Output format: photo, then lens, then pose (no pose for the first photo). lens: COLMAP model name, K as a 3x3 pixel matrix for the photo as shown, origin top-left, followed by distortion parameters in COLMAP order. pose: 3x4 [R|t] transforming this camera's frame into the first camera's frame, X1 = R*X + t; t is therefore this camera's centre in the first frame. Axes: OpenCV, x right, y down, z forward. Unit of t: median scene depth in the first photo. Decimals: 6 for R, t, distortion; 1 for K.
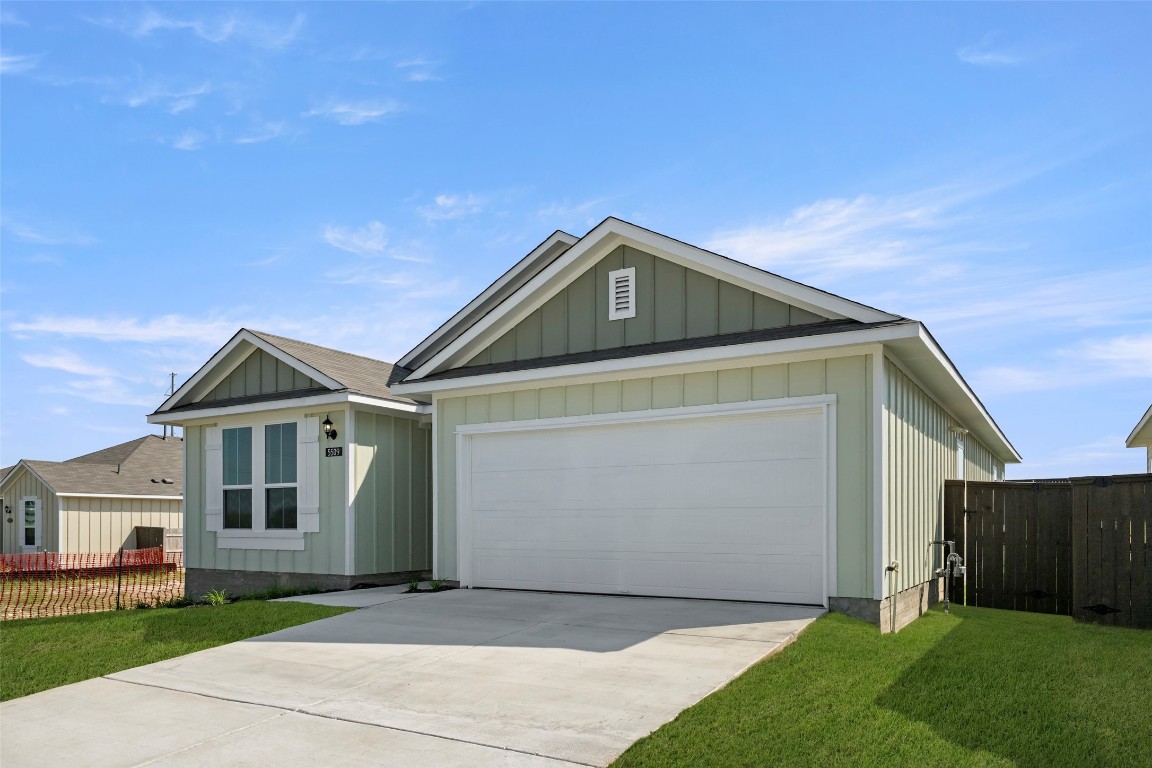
lens RADIAL K [[778.7, 0, 582.4], [0, 778.7, 391.2], [0, 0, 1]] dist [0.000538, -0.001630]
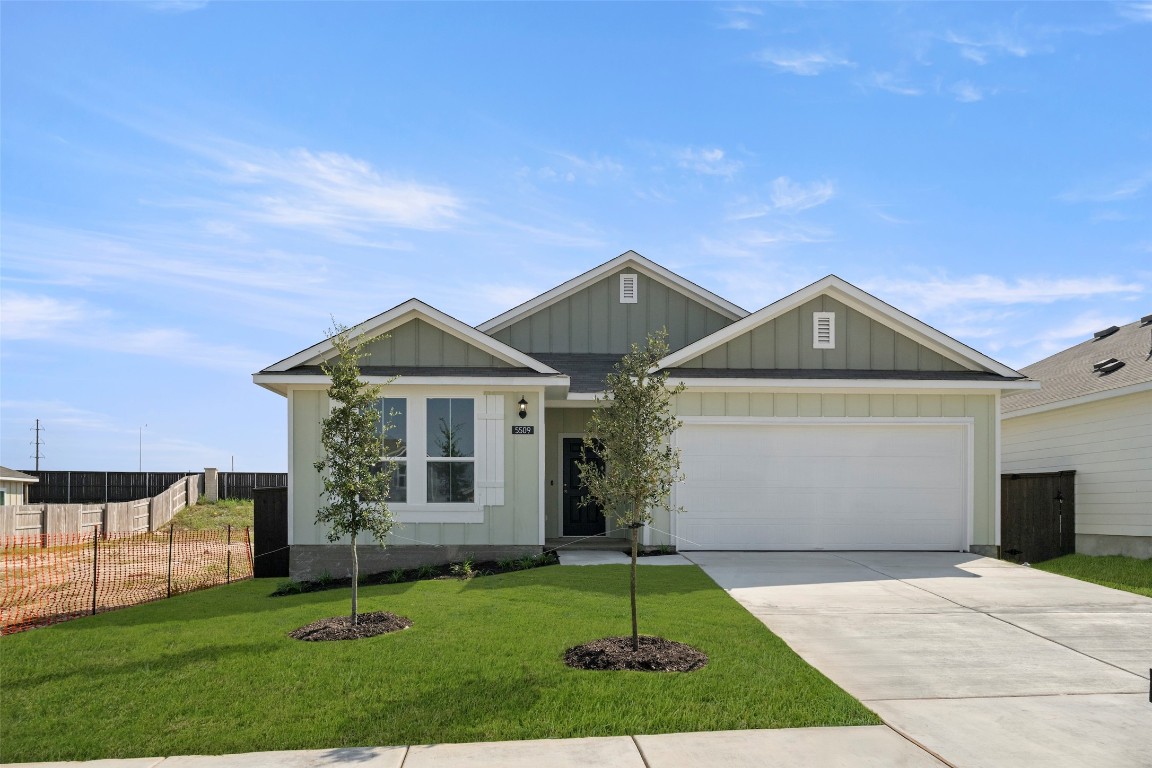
lens RADIAL K [[778.7, 0, 547.4], [0, 778.7, 383.2], [0, 0, 1]] dist [0.000538, -0.001630]
pose [[0.842665, 0.091522, 0.530603, -0.951603], [-0.093348, 0.995358, -0.023437, 0.039455], [-0.530285, -0.029781, 0.847296, 0.088756]]
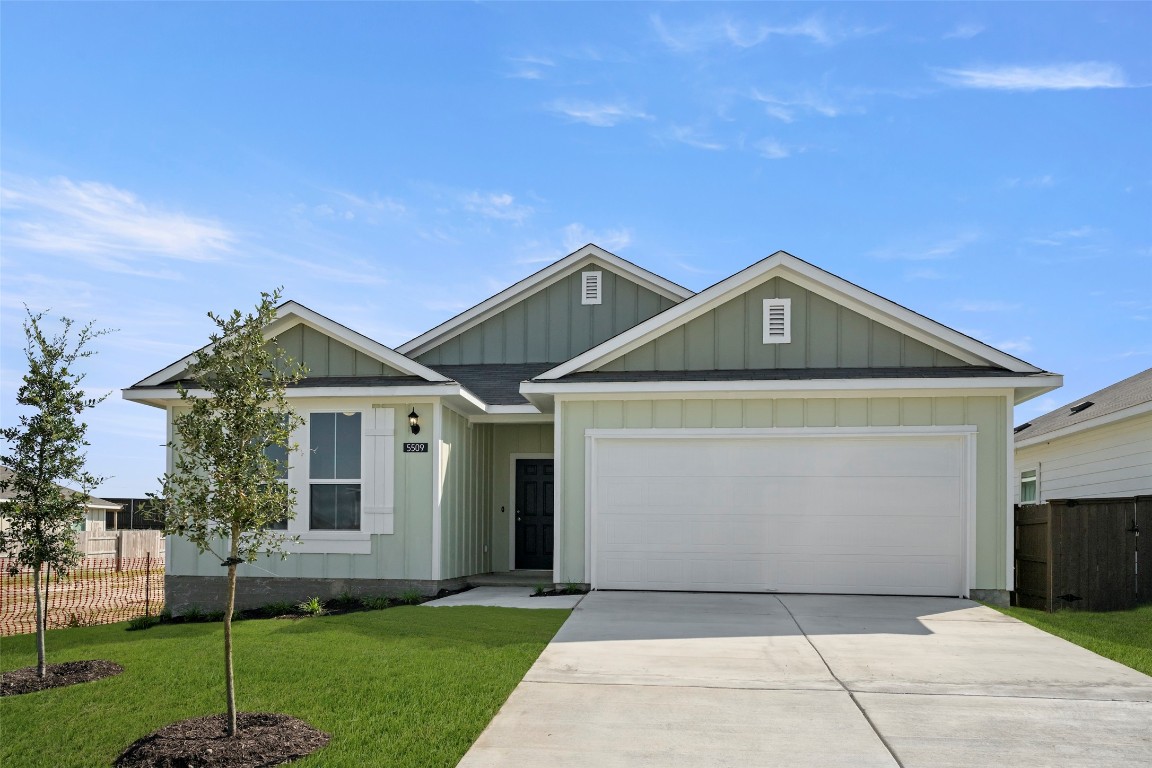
lens RADIAL K [[778.7, 0, 556.6], [0, 778.7, 406.2], [0, 0, 1]] dist [0.000538, -0.001630]
pose [[0.919614, 0.078347, 0.384930, -0.580144], [-0.077646, 0.996829, -0.017389, 0.035031], [-0.385072, -0.013897, 0.922782, 0.087160]]
